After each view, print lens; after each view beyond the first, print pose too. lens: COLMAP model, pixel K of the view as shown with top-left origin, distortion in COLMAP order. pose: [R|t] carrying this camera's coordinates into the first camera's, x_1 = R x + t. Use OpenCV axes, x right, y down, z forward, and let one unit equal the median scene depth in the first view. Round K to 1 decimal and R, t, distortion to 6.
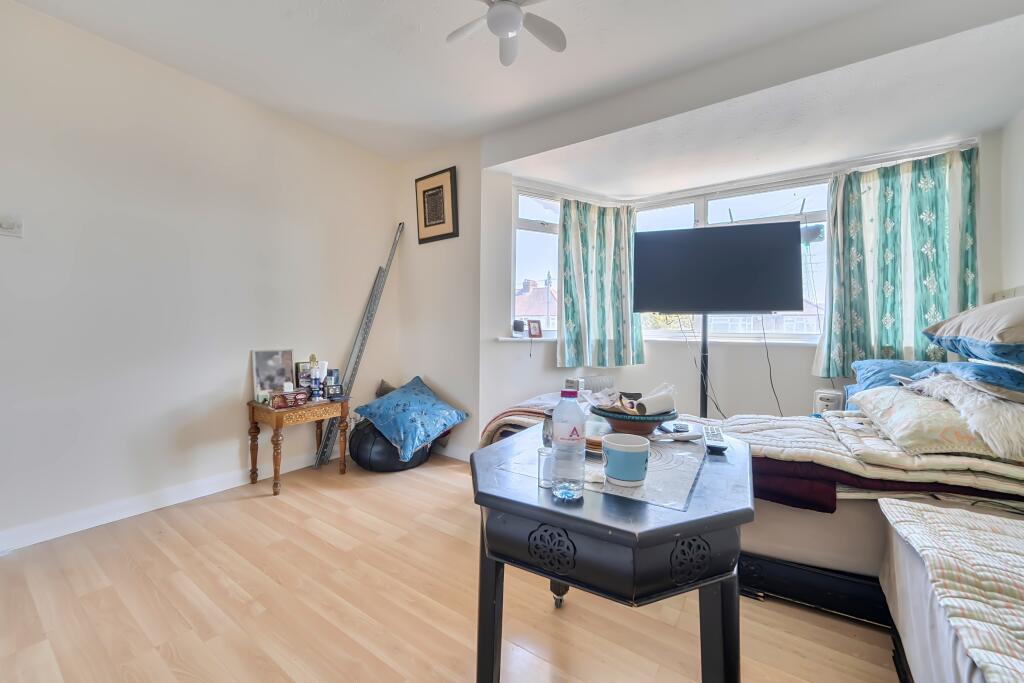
lens RADIAL K [[404.9, 0, 512.0], [0, 404.9, 318.4], [0, 0, 1]] dist [0.000014, 0.000000]
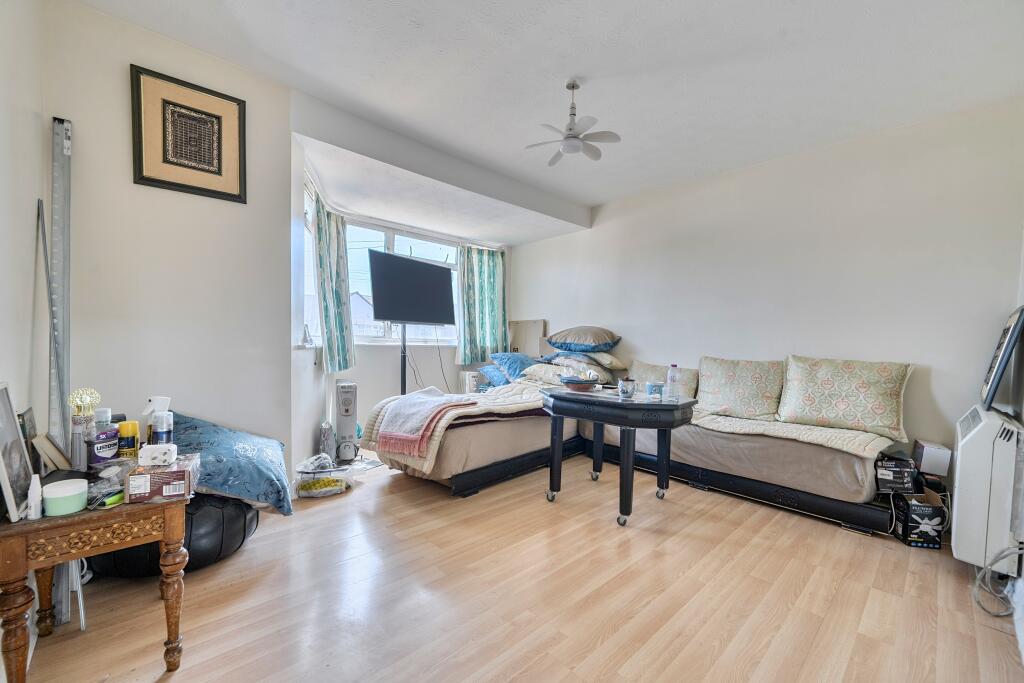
lens RADIAL K [[414.0, 0, 498.8], [0, 414.0, 344.2], [0, 0, 1]] dist [-0.002576, -0.000374]
pose [[0.224590, -0.015481, 0.974330, -0.843351], [-0.043792, 0.998703, 0.025962, 0.006695], [-0.973469, -0.048498, 0.223621, 0.444739]]
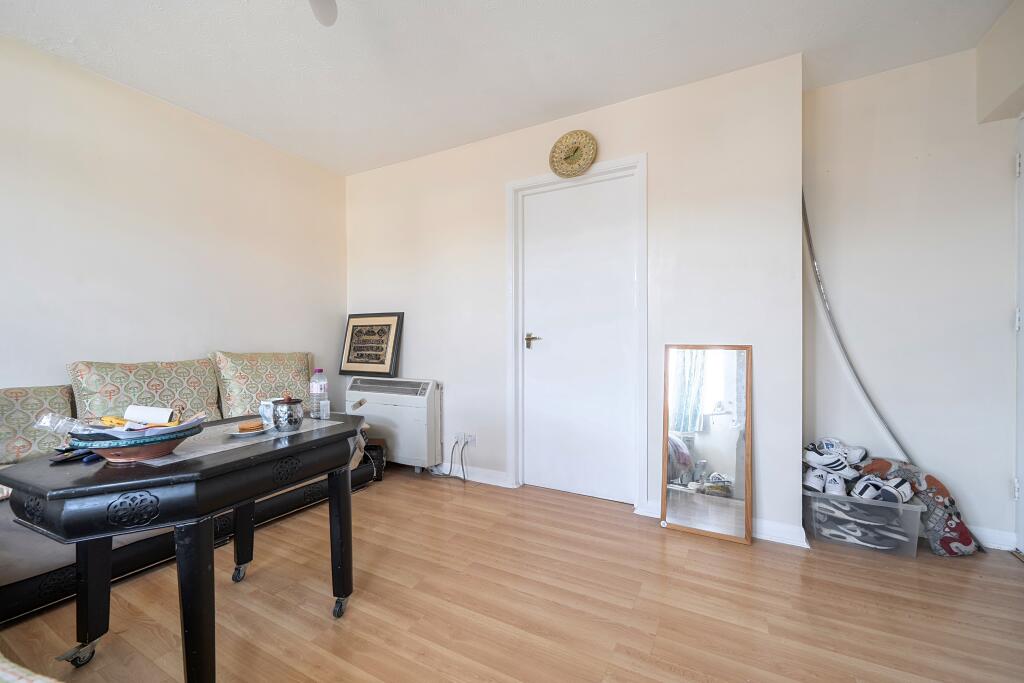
lens RADIAL K [[414.0, 0, 498.8], [0, 414.0, 344.2], [0, 0, 1]] dist [-0.002576, -0.000374]
pose [[-0.994866, 0.000255, -0.101201, -0.167216], [0.002497, 0.999754, -0.022030, 0.035828], [0.101170, -0.022170, -0.994622, 0.920038]]
